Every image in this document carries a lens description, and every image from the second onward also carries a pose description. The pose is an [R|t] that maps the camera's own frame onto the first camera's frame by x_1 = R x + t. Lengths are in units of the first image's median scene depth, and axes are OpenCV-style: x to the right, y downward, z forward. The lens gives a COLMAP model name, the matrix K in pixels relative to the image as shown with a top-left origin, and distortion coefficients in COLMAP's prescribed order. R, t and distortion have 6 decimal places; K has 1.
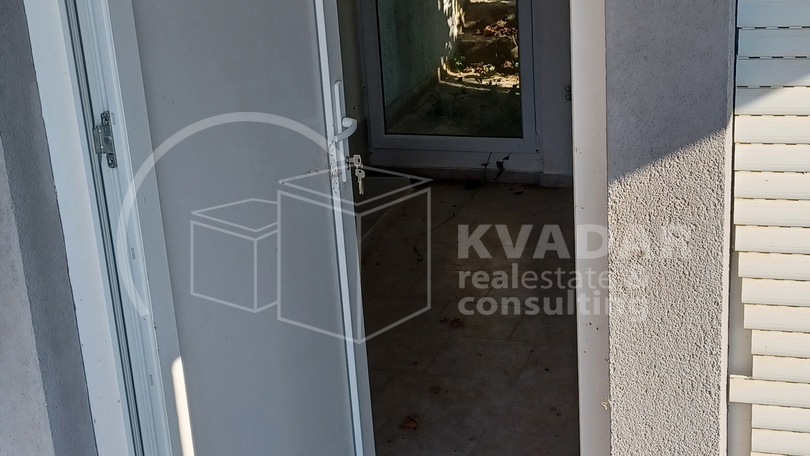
lens RADIAL K [[1214.1, 0, 405.0], [0, 1214.1, 228.0], [0, 0, 1]] dist [0.039202, 0.039231]
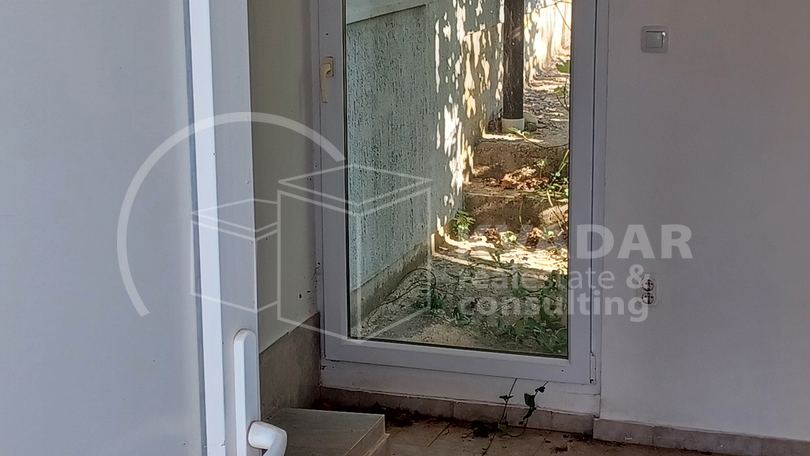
lens RADIAL K [[1495.4, 0, 405.0], [0, 1495.4, 228.0], [0, 0, 1]] dist [0.015224, -0.013175]
pose [[0.998370, 0.052769, 0.021757, -0.005603], [-0.049816, 0.991627, -0.119137, -0.036347], [-0.027861, 0.117859, 0.992639, 0.188499]]
